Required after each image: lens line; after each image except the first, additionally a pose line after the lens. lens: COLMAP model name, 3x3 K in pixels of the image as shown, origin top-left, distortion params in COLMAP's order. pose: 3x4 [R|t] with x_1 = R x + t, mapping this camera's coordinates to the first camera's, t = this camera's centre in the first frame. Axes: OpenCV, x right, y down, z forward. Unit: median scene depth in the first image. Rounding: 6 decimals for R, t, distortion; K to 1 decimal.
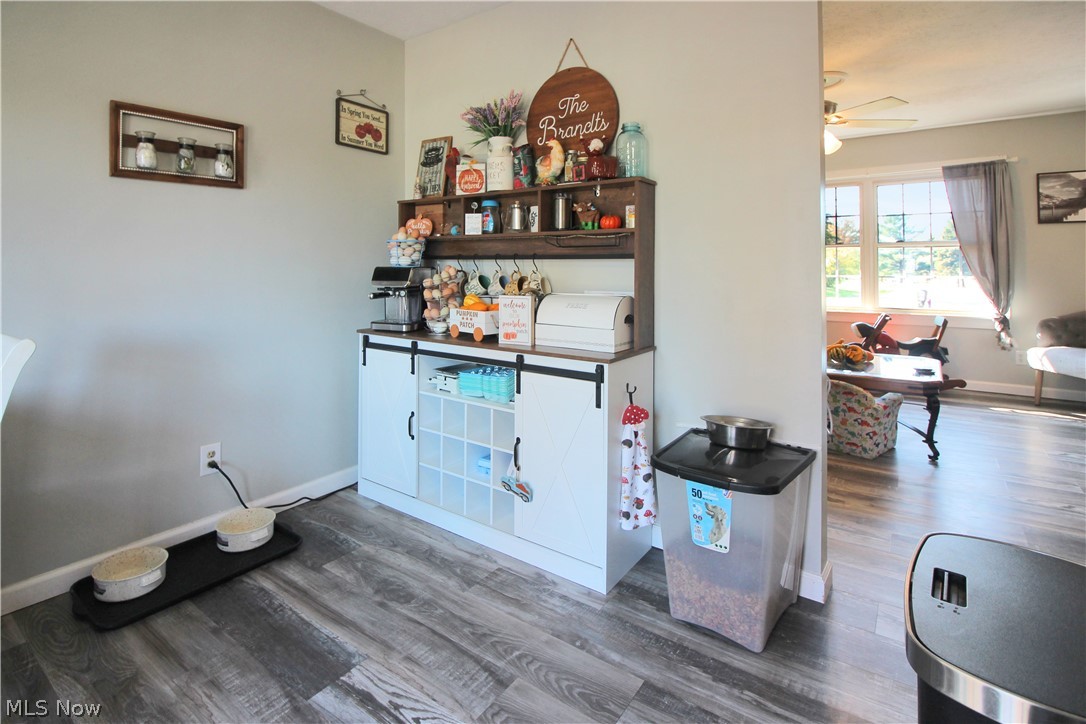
lens RADIAL K [[554.9, 0, 541.0], [0, 554.9, 267.0], [0, 0, 1]] dist [0.000309, -0.007611]
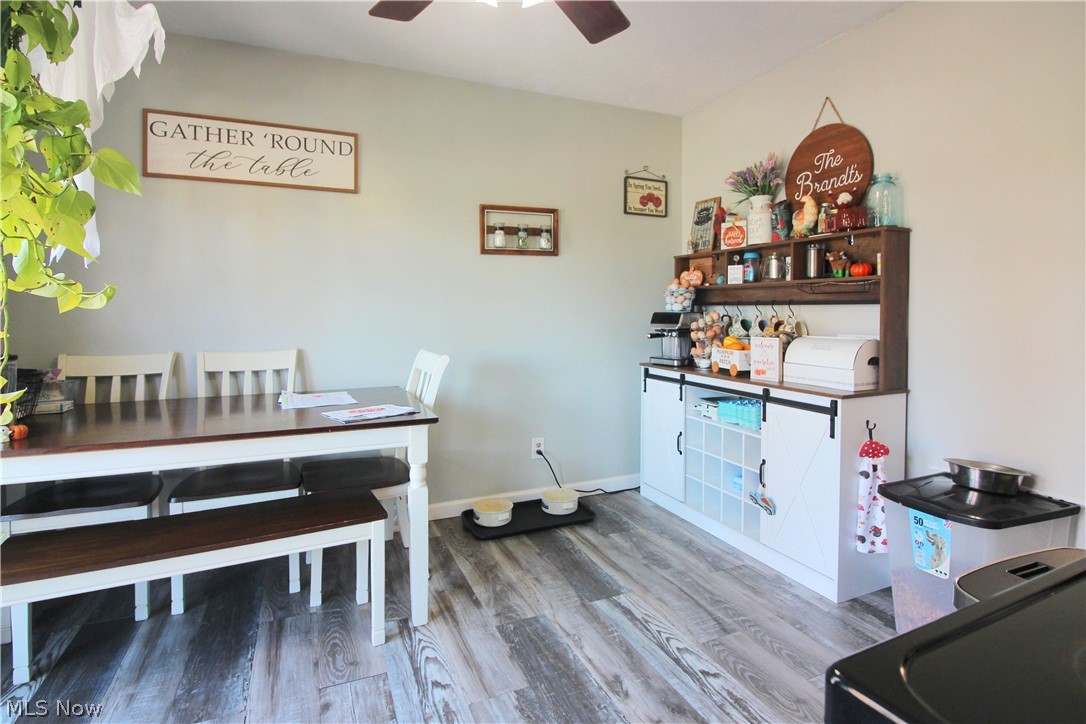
lens RADIAL K [[564.9, 0, 543.8], [0, 564.9, 319.3], [0, 0, 1]] dist [0.000179, -0.006840]
pose [[0.859350, 0.003812, -0.511374, 0.158308], [0.003789, 0.999897, 0.013821, -0.003461], [0.511375, -0.013815, 0.859247, -0.235494]]
